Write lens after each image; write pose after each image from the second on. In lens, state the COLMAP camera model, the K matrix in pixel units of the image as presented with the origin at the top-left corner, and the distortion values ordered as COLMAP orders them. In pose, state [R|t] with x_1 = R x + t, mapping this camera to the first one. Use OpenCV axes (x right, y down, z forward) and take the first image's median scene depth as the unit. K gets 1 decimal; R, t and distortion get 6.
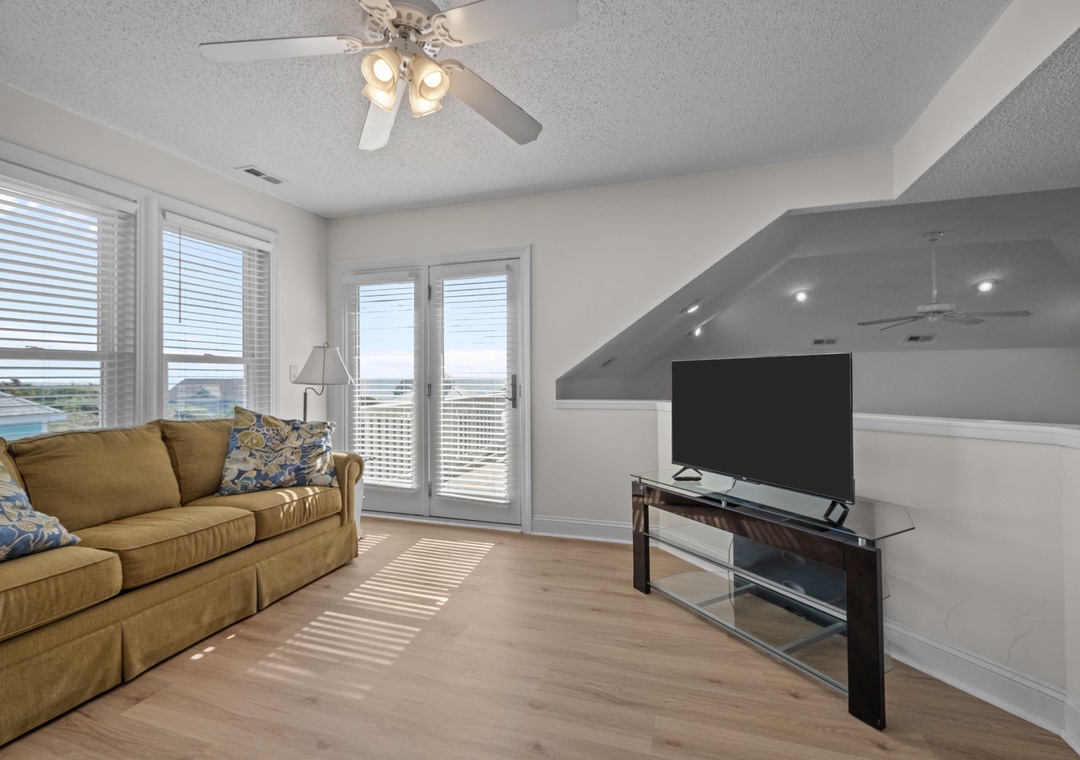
lens RADIAL K [[495.2, 0, 539.0], [0, 495.2, 368.4], [0, 0, 1]] dist [-0.000903, -0.000223]
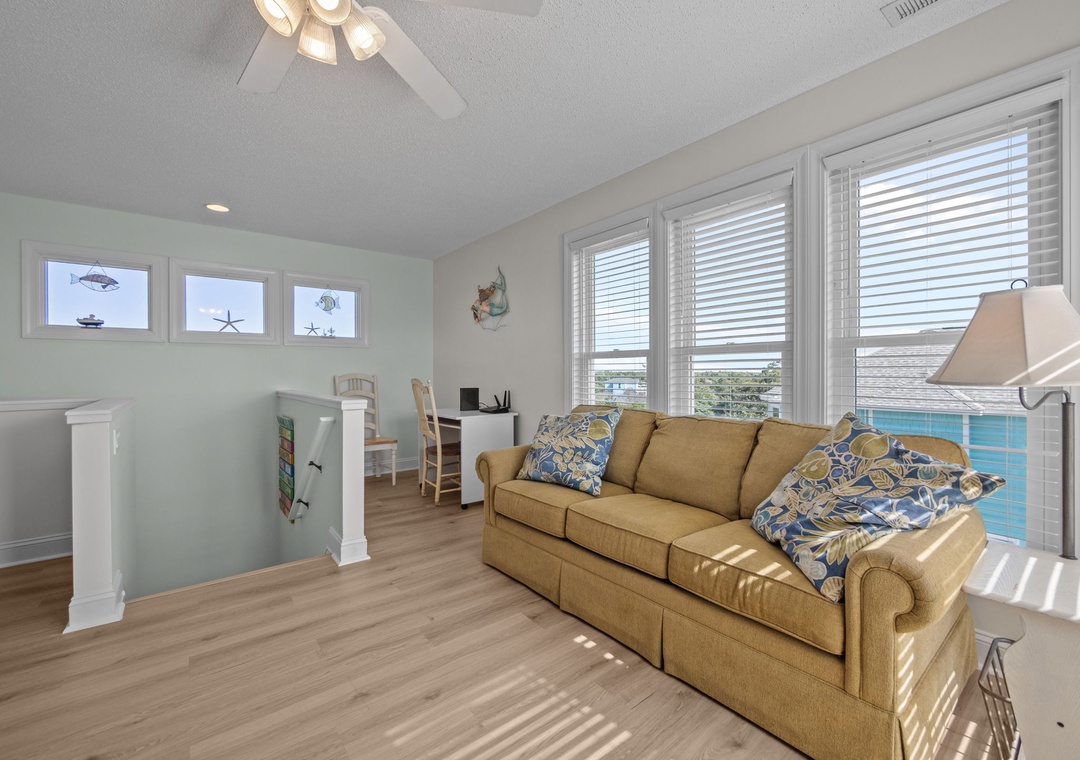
lens RADIAL K [[451.1, 0, 536.8], [0, 451.1, 374.4], [0, 0, 1]] dist [-0.007004, -0.000014]
pose [[-0.546814, 0.009202, -0.837203, 0.112383], [0.020901, 0.999778, -0.002662, 0.021782], [0.836993, -0.018953, -0.546885, 1.091251]]
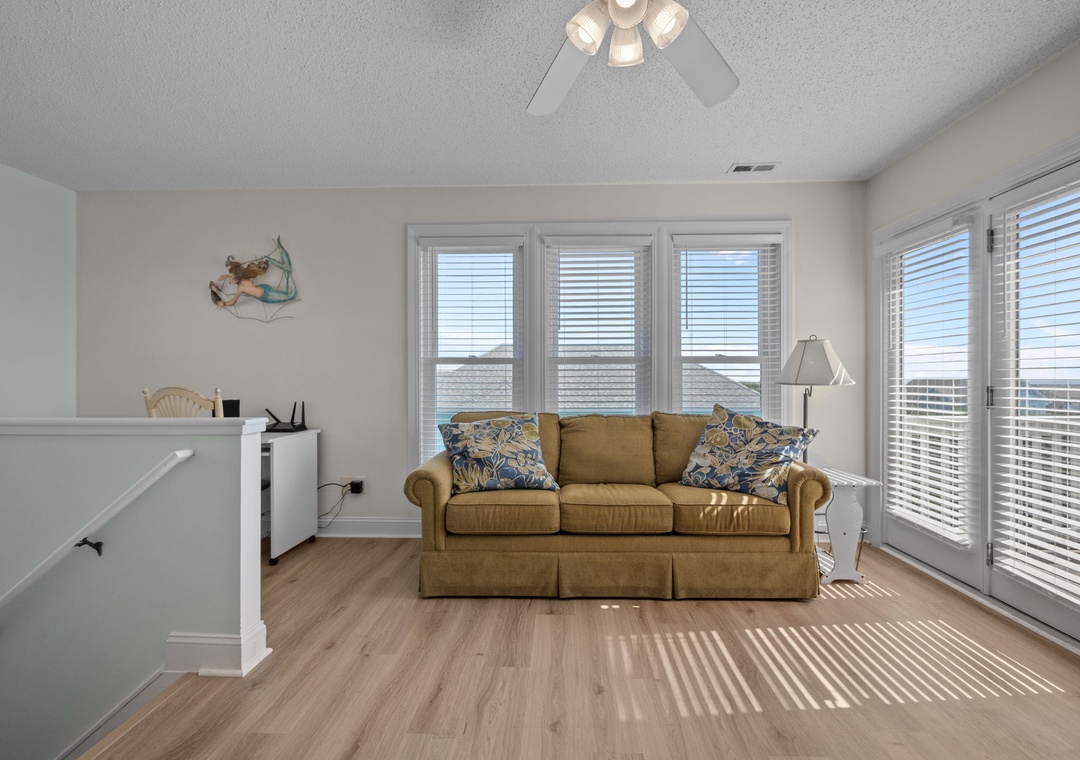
lens RADIAL K [[495.9, 0, 540.0], [0, 495.9, 380.0], [0, 0, 1]] dist [0.000255, 0.000277]
pose [[0.277678, 0.006619, -0.960651, 0.320848], [0.016994, 0.999786, 0.011801, 0.007980], [0.960524, -0.019602, 0.277506, 0.394590]]
